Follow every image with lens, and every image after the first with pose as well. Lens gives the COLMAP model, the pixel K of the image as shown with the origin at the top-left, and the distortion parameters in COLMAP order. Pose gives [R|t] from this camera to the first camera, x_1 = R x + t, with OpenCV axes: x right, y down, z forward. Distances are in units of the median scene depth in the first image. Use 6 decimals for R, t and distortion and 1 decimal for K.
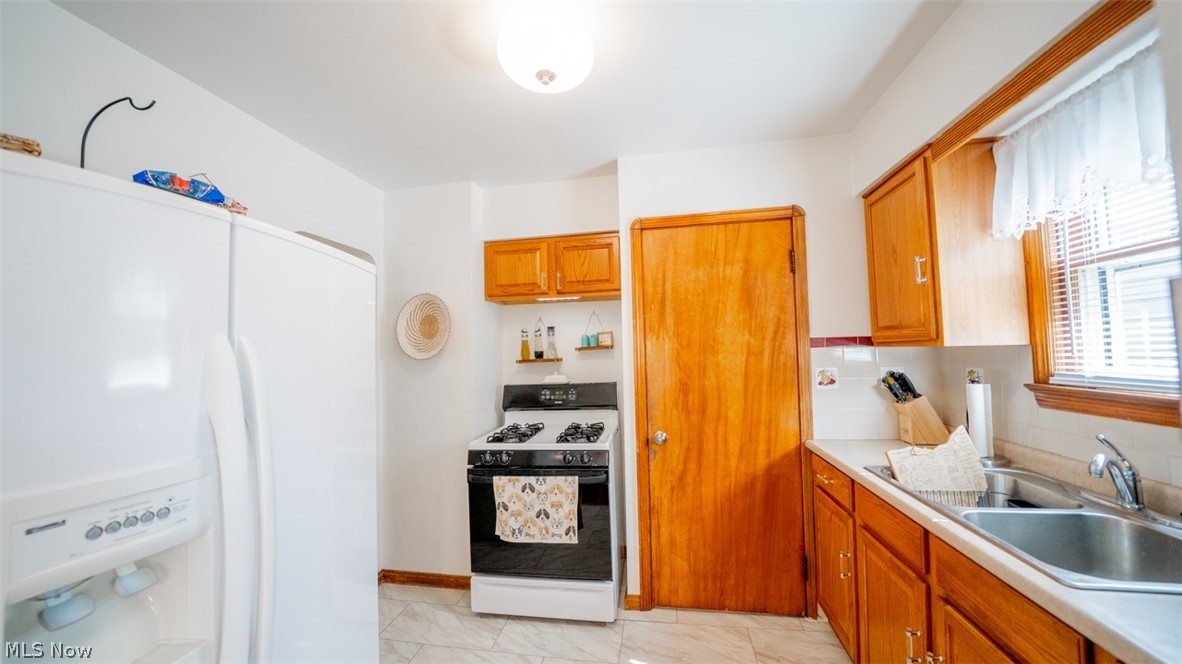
lens RADIAL K [[410.8, 0, 593.8], [0, 410.8, 335.6], [0, 0, 1]] dist [-0.027159, 0.002917]
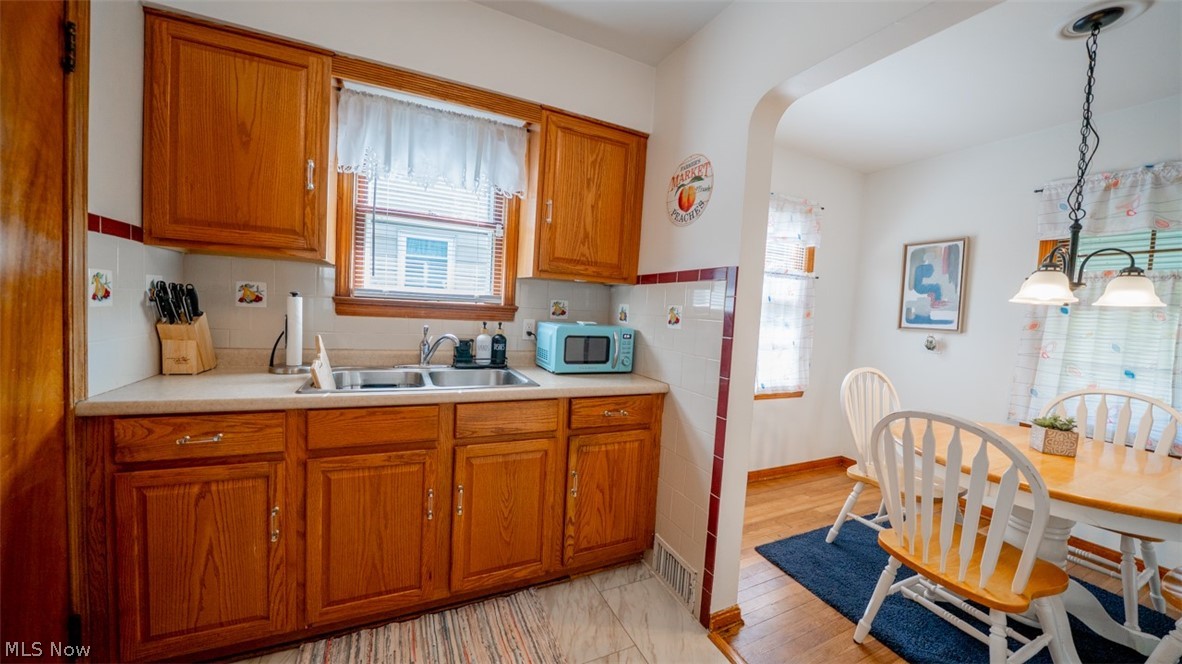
lens RADIAL K [[410.8, 0, 592.1], [0, 410.8, 330.4], [0, 0, 1]] dist [-0.027159, 0.002917]
pose [[-0.577879, -0.054558, 0.814297, -0.283663], [-0.076998, 0.996957, 0.012153, 0.105327], [-0.812482, -0.055676, -0.580321, 0.765702]]
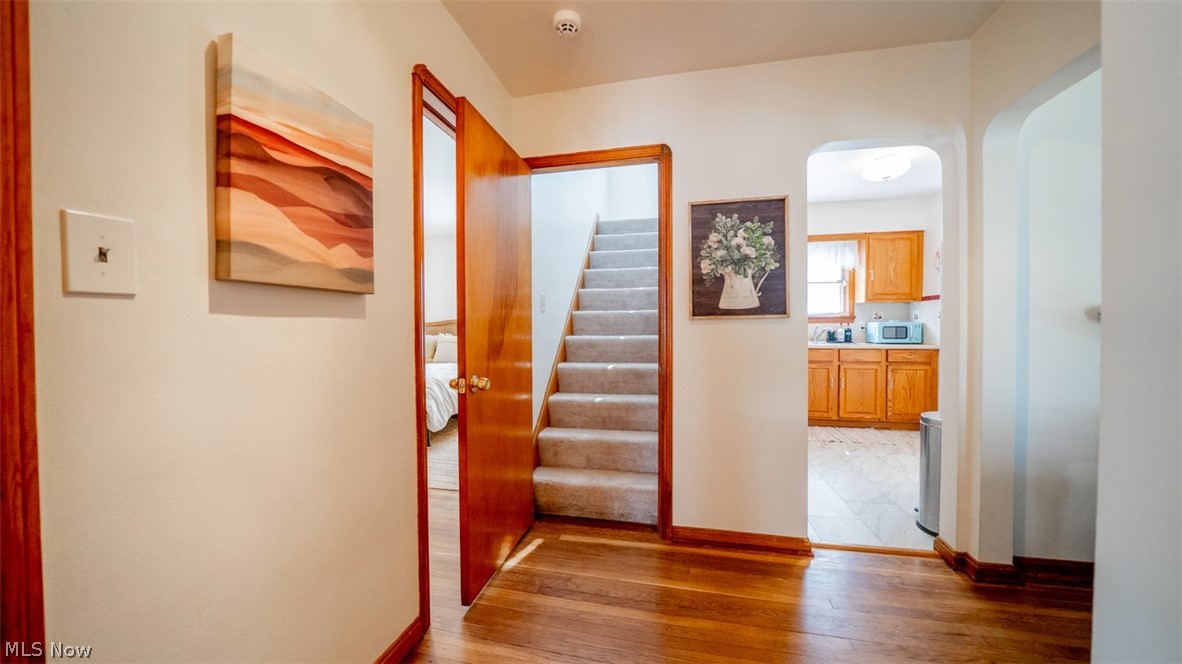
lens RADIAL K [[410.8, 0, 584.7], [0, 410.8, 333.2], [0, 0, 1]] dist [-0.027159, 0.002917]
pose [[0.064481, 0.002834, 0.997915, -1.830251], [-0.037564, 0.999294, -0.000411, 0.237719], [-0.997212, -0.037459, 0.064542, 1.770916]]
